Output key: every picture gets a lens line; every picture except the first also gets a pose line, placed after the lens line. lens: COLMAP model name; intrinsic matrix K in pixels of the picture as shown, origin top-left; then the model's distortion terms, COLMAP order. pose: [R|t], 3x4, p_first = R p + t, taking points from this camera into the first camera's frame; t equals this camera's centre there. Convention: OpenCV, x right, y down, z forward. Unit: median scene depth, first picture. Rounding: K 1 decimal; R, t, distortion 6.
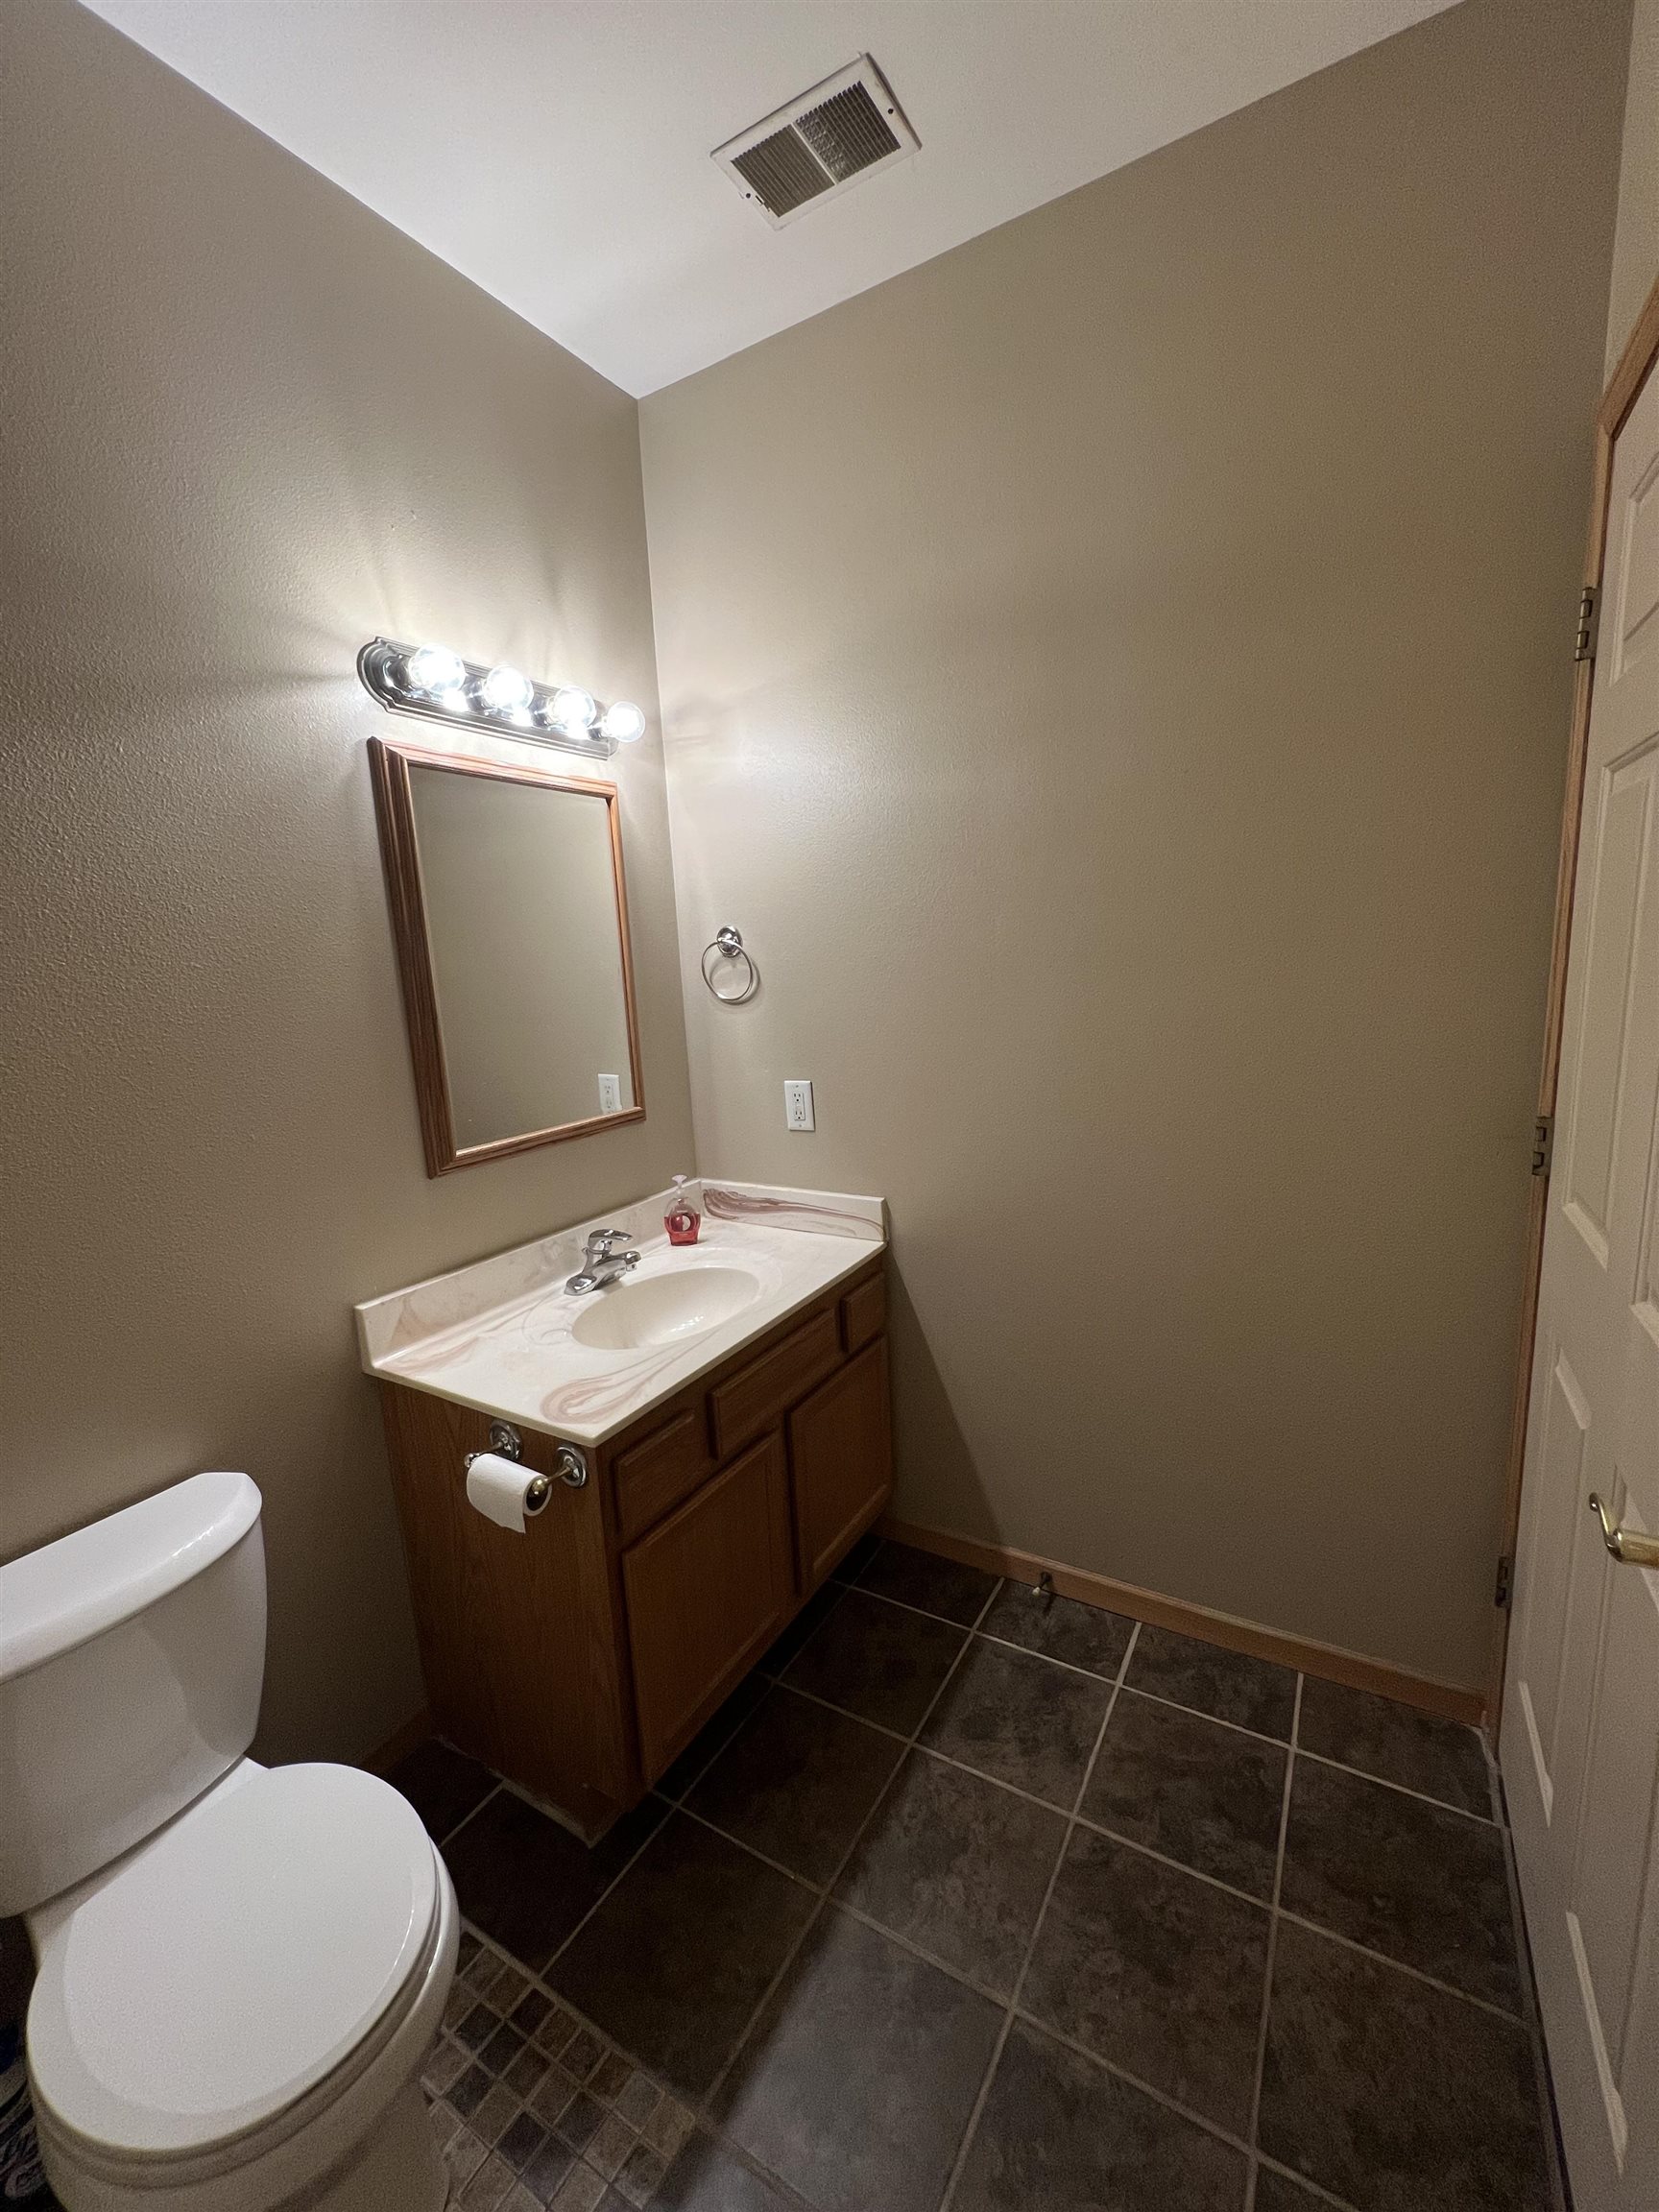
lens RADIAL K [[884.9, 0, 838.3], [0, 884.9, 1099.2], [0, 0, 1]] dist [-0.002231, 0.000446]
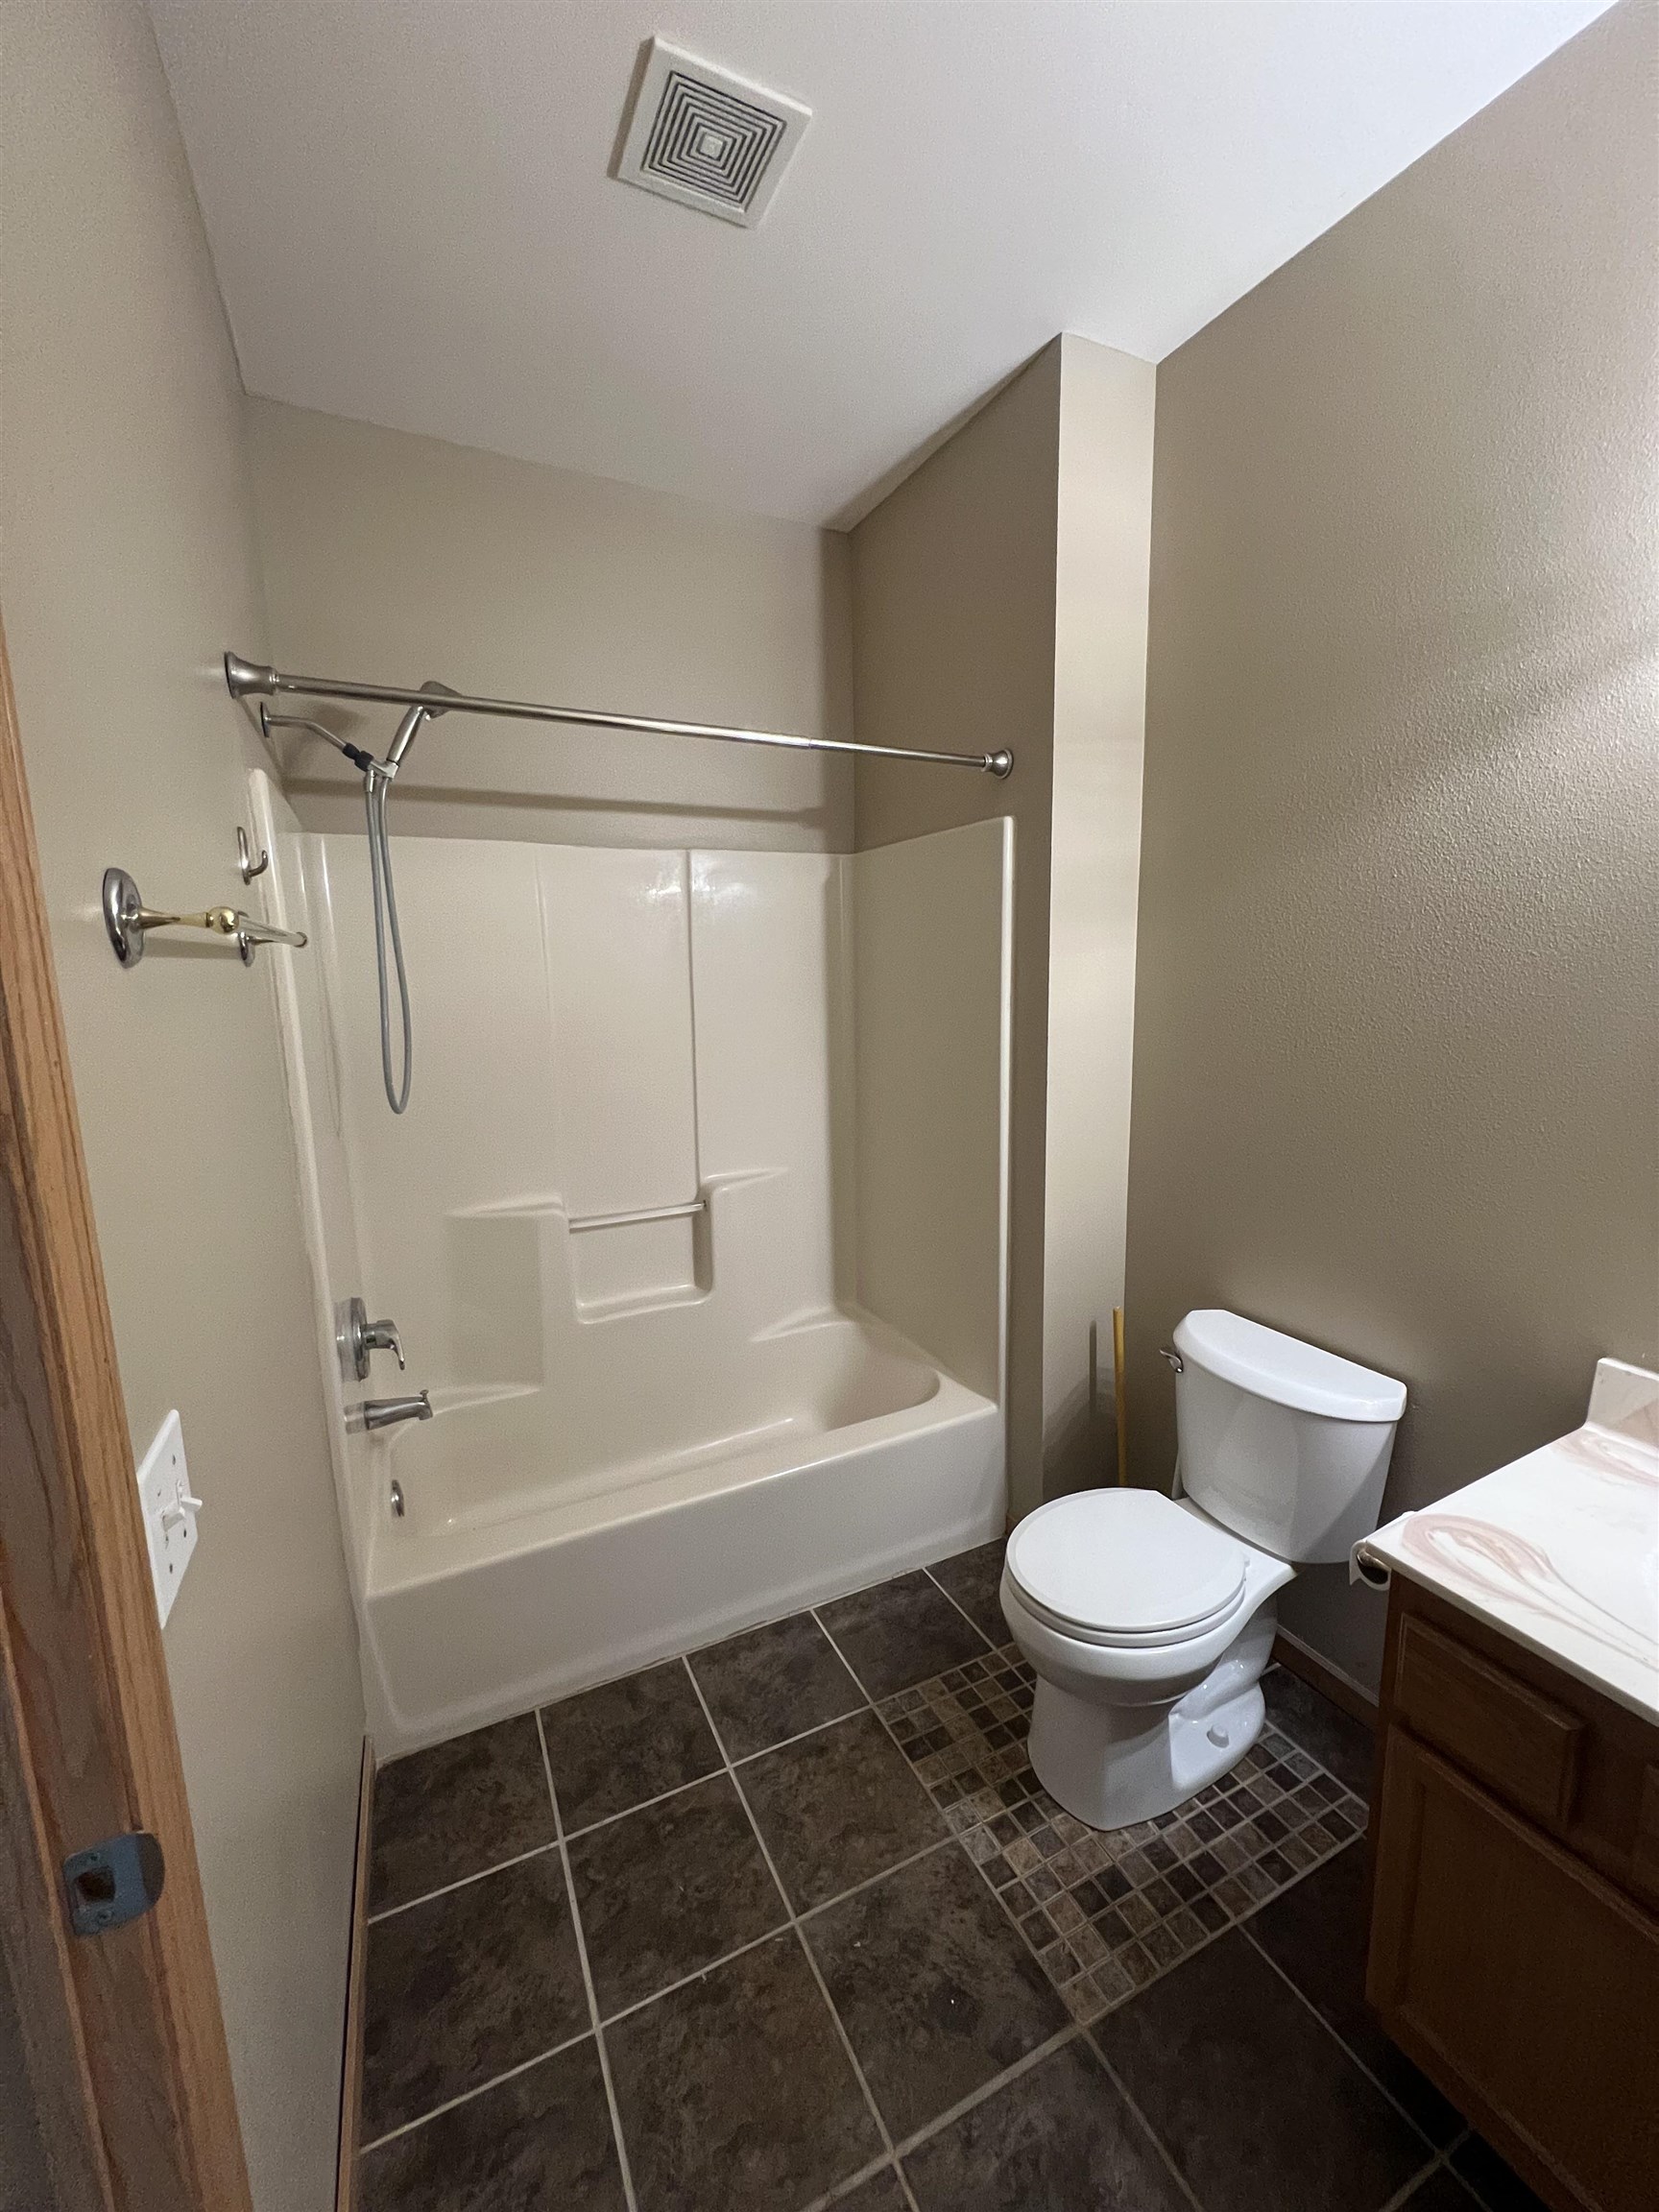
lens RADIAL K [[884.9, 0, 838.3], [0, 884.9, 1099.2], [0, 0, 1]] dist [-0.002231, 0.000446]
pose [[-0.537275, 0.190886, -0.821522, 0.639783], [-0.098528, 0.953176, 0.285914, -0.220905], [0.837632, 0.234558, -0.493310, 0.943327]]
